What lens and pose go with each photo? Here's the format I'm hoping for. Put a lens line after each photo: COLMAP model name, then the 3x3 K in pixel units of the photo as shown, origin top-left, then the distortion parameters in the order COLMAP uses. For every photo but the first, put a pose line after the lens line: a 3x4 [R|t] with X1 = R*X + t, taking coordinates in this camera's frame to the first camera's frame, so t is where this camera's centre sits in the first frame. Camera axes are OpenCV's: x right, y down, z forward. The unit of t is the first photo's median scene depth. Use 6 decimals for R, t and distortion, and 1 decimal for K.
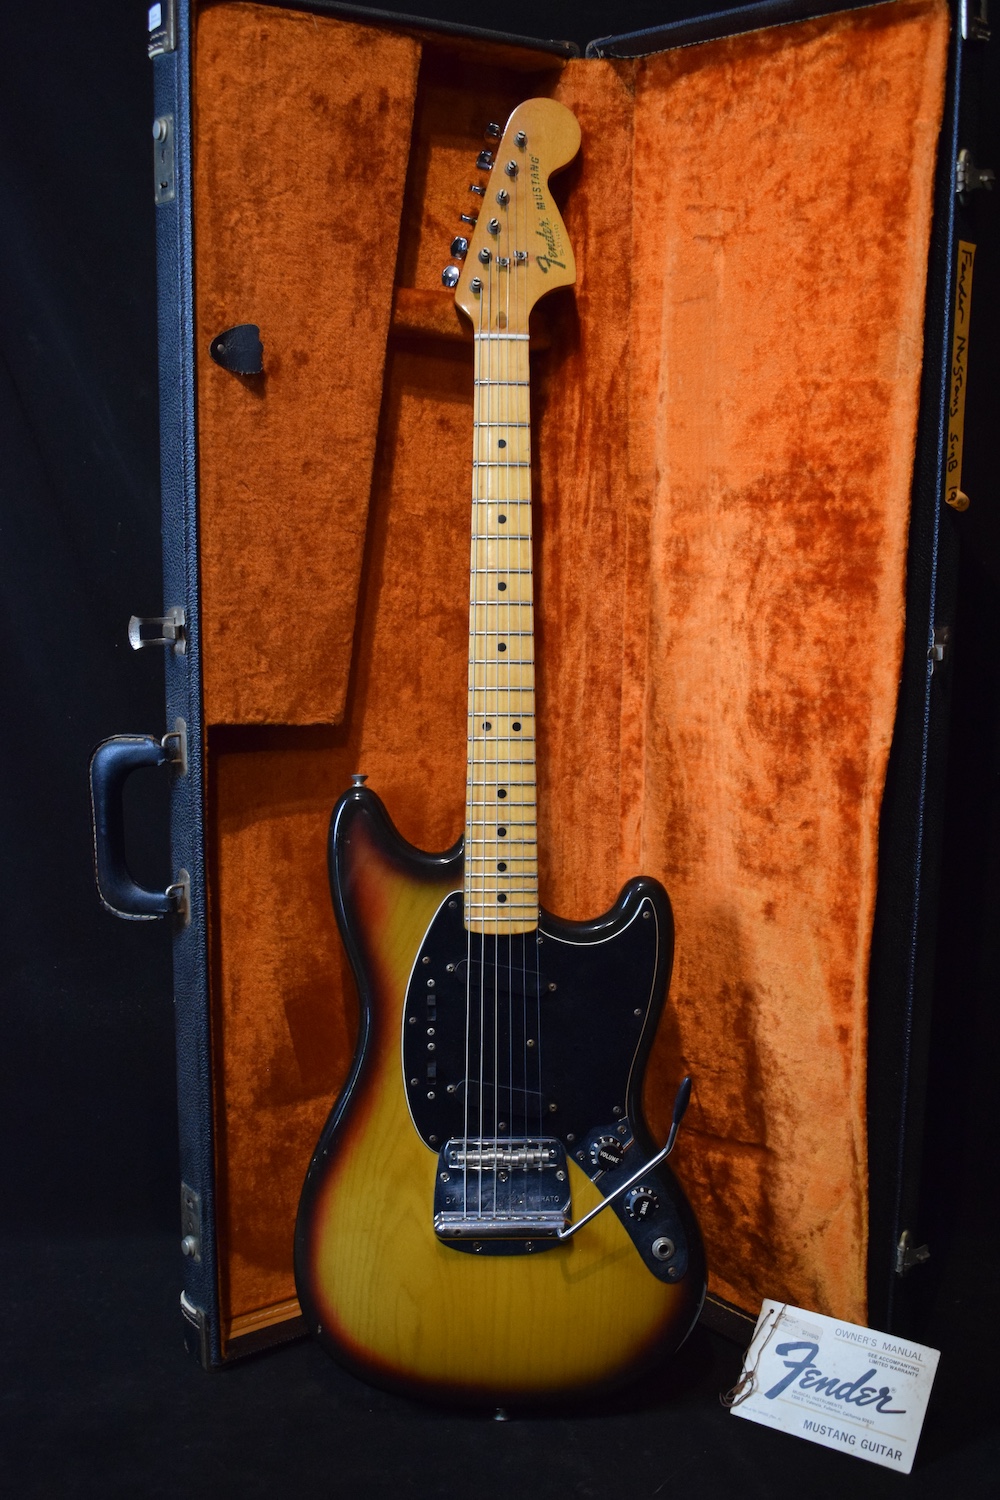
lens RADIAL K [[1704.9, 0, 465.7], [0, 1704.9, 794.7], [0, 0, 1]] dist [-0.100980, 0.000000]
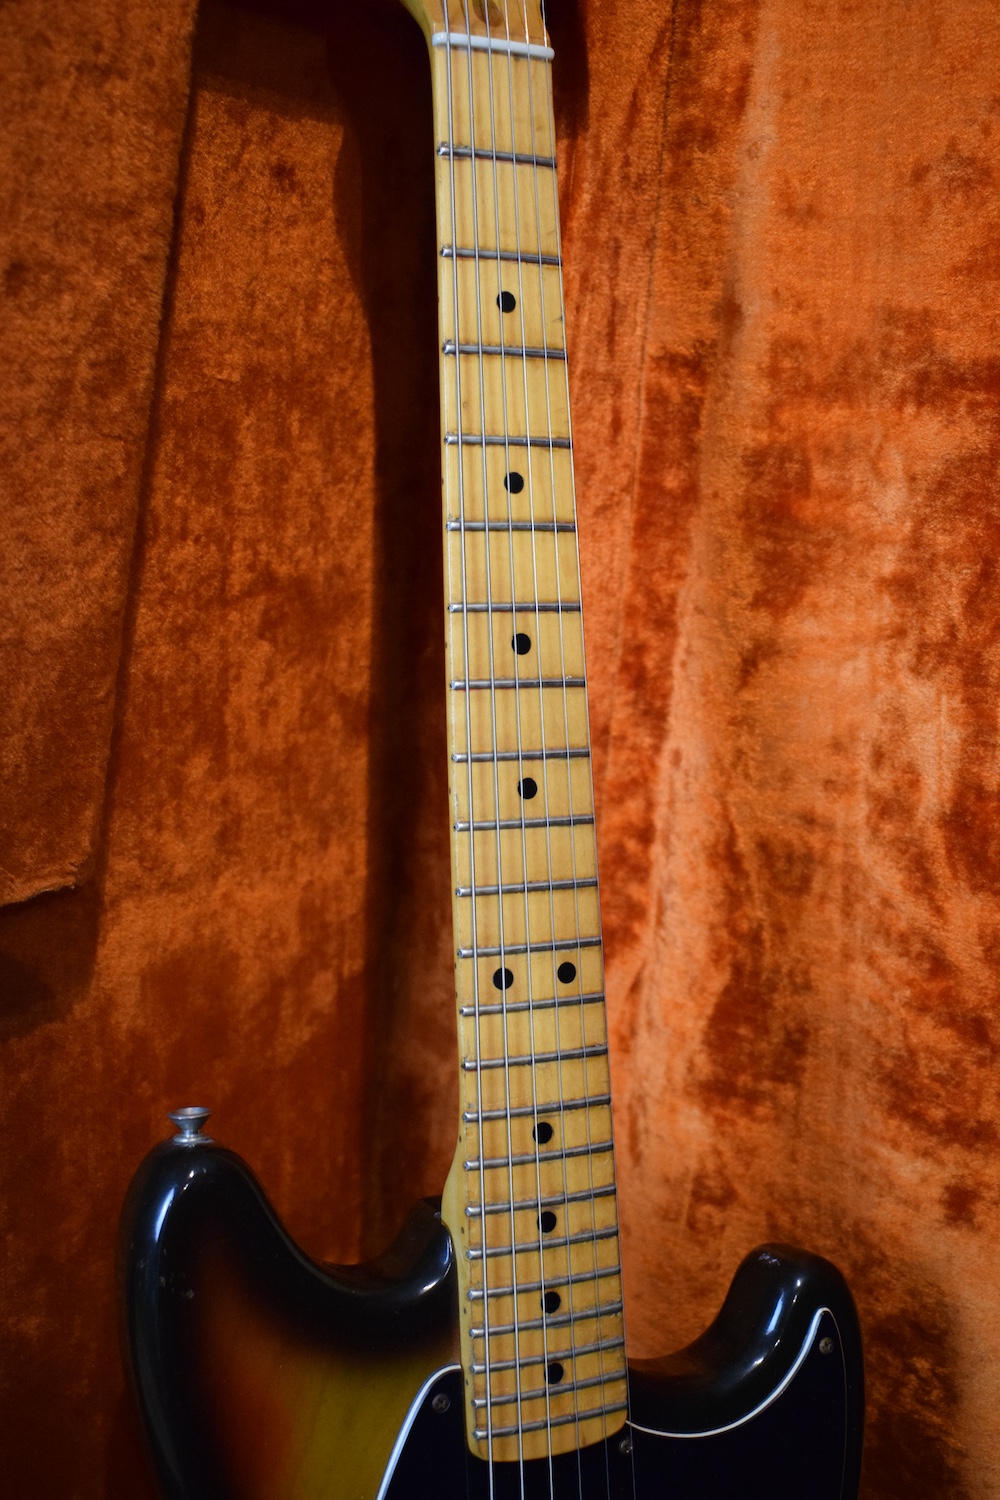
lens RADIAL K [[1787.2, 0, 487.5], [0, 1787.2, 752.2], [0, 0, 1]] dist [-0.056713, 0.000000]
pose [[0.960650, -0.027382, 0.276408, -0.101312], [-0.001284, 0.994680, 0.103002, -0.122347], [-0.277758, -0.099304, 0.955505, 0.551846]]
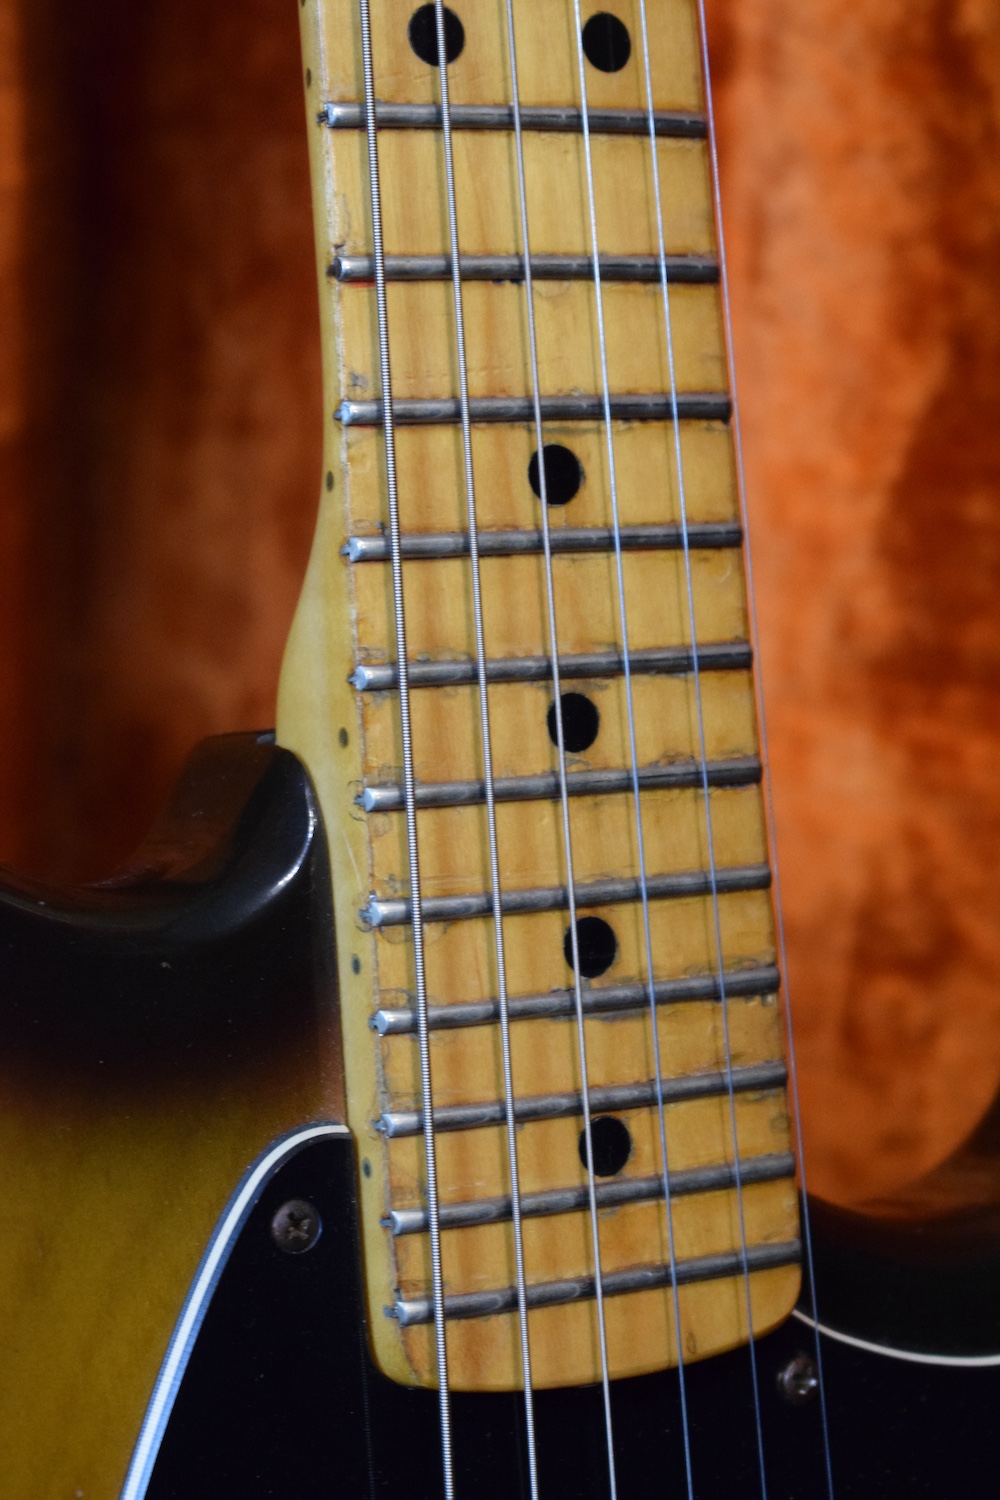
lens RADIAL K [[3447.4, 0, 500.4], [0, 3447.4, 749.9], [0, 0, 1]] dist [0.073264, 0.000000]
pose [[0.932231, -0.053388, 0.357903, -0.085125], [0.016746, 0.994362, 0.104708, 0.008812], [-0.361475, -0.091619, 0.927870, 0.673579]]
